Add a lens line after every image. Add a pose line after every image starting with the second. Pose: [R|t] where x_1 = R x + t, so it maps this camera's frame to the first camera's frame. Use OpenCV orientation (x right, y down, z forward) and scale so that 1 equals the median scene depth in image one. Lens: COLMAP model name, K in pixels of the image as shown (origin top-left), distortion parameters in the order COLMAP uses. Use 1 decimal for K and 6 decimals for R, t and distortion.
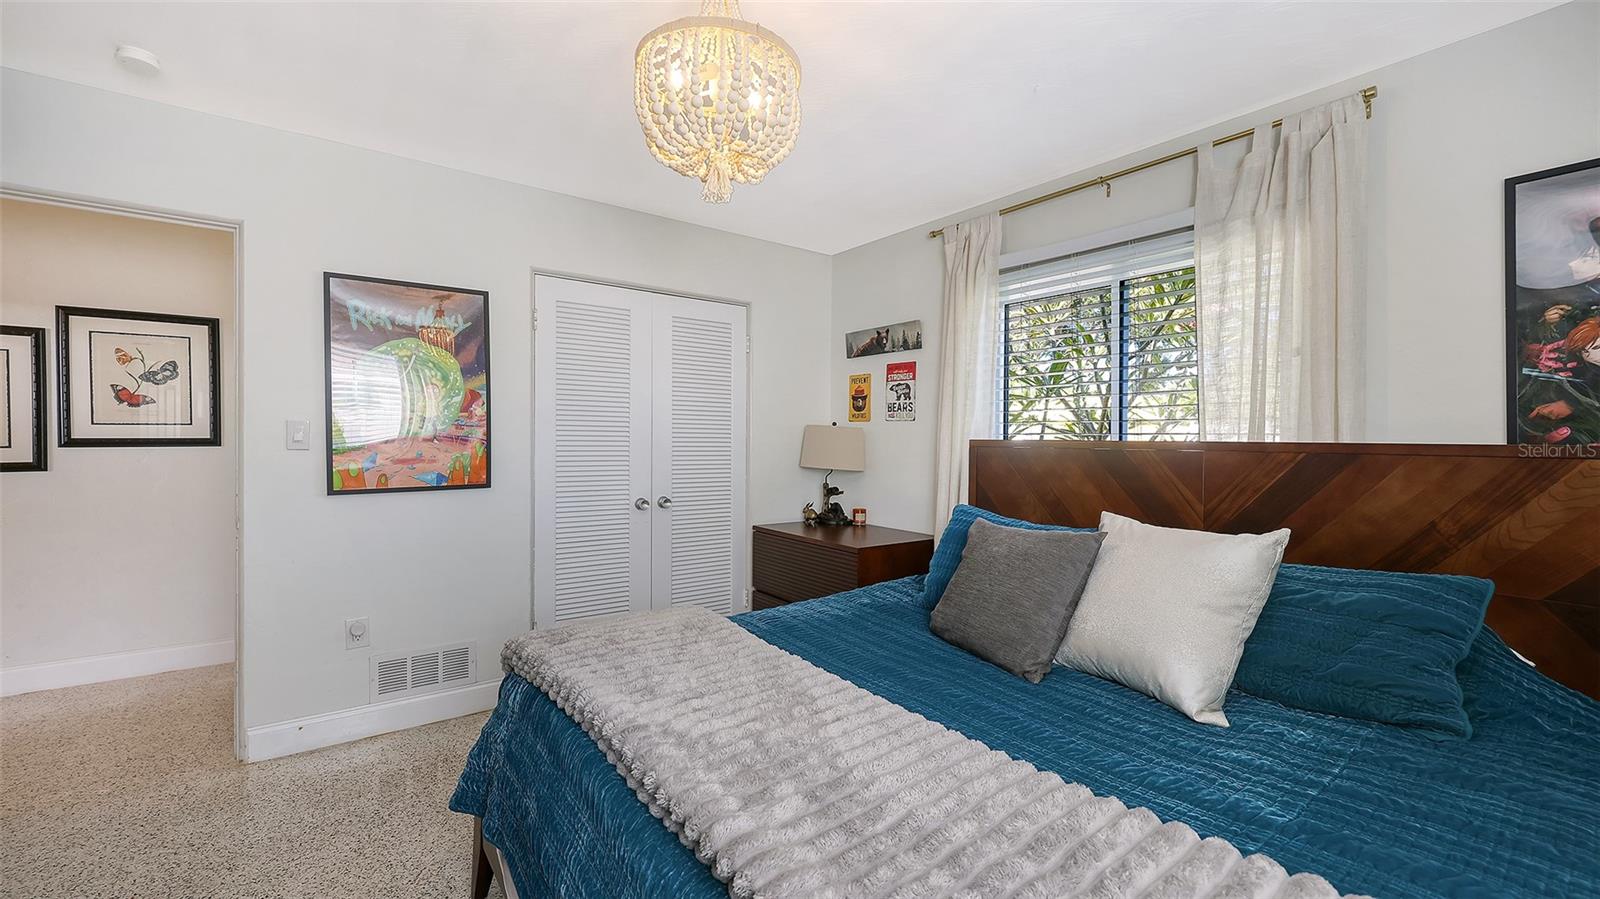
lens RADIAL K [[645.4, 0, 797.8], [0, 645.4, 446.2], [0, 0, 1]] dist [0.001735, 0.000012]
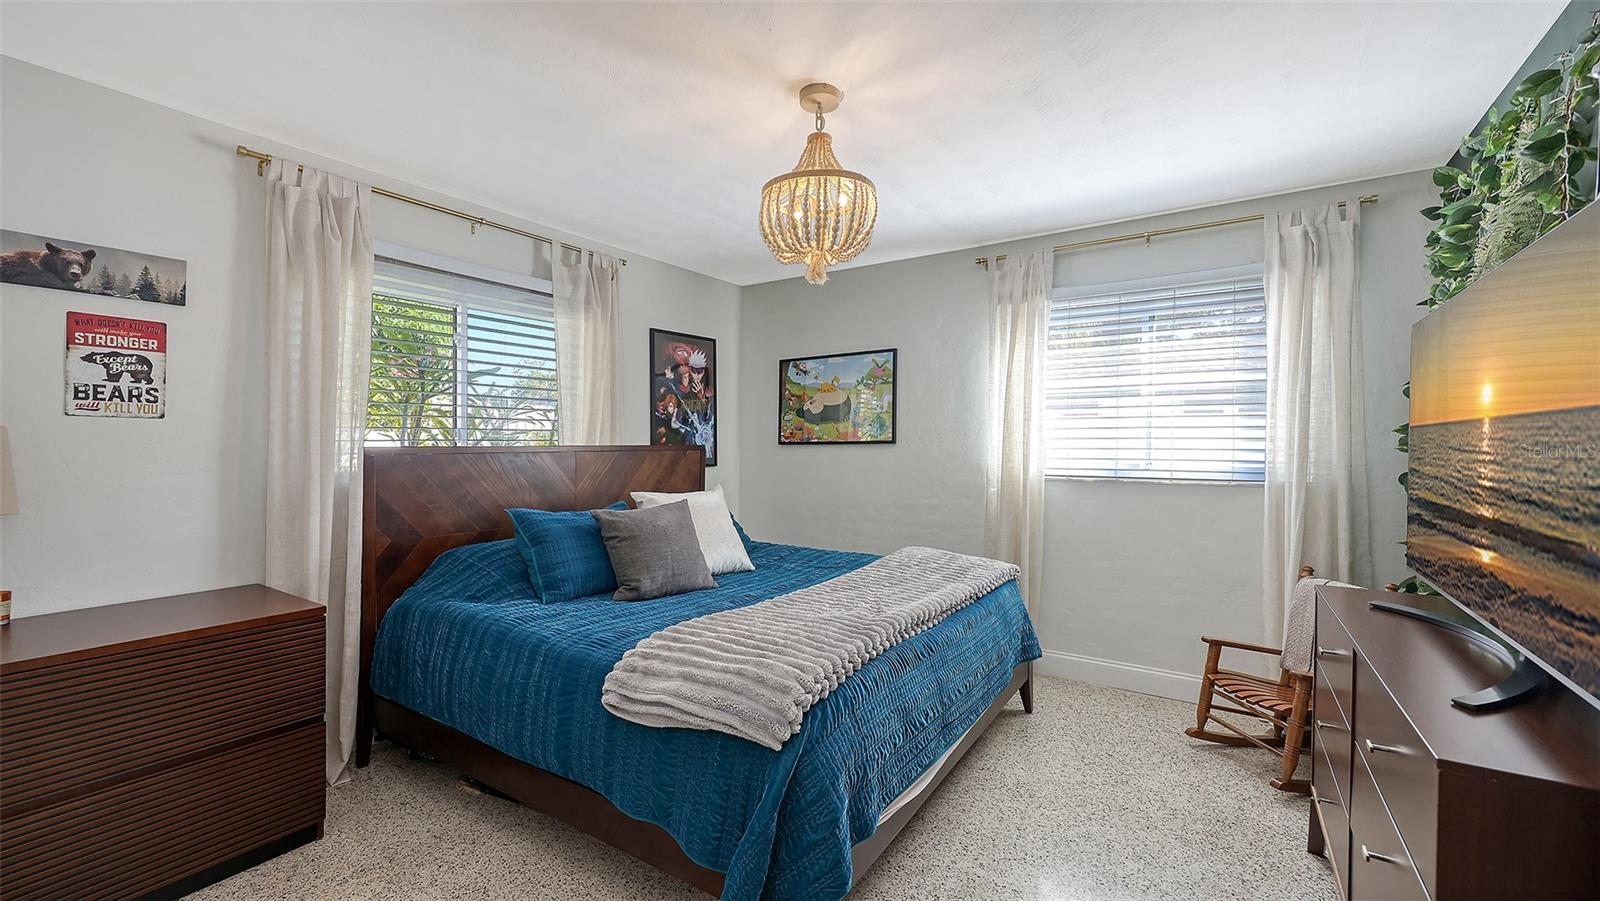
lens RADIAL K [[645.4, 0, 798.5], [0, 645.4, 447.7], [0, 0, 1]] dist [0.001735, 0.000012]
pose [[-0.315065, -0.003034, 0.949065, -0.596809], [0.024415, 0.999638, 0.011301, -0.003610], [-0.948756, 0.026732, -0.314877, 0.615629]]
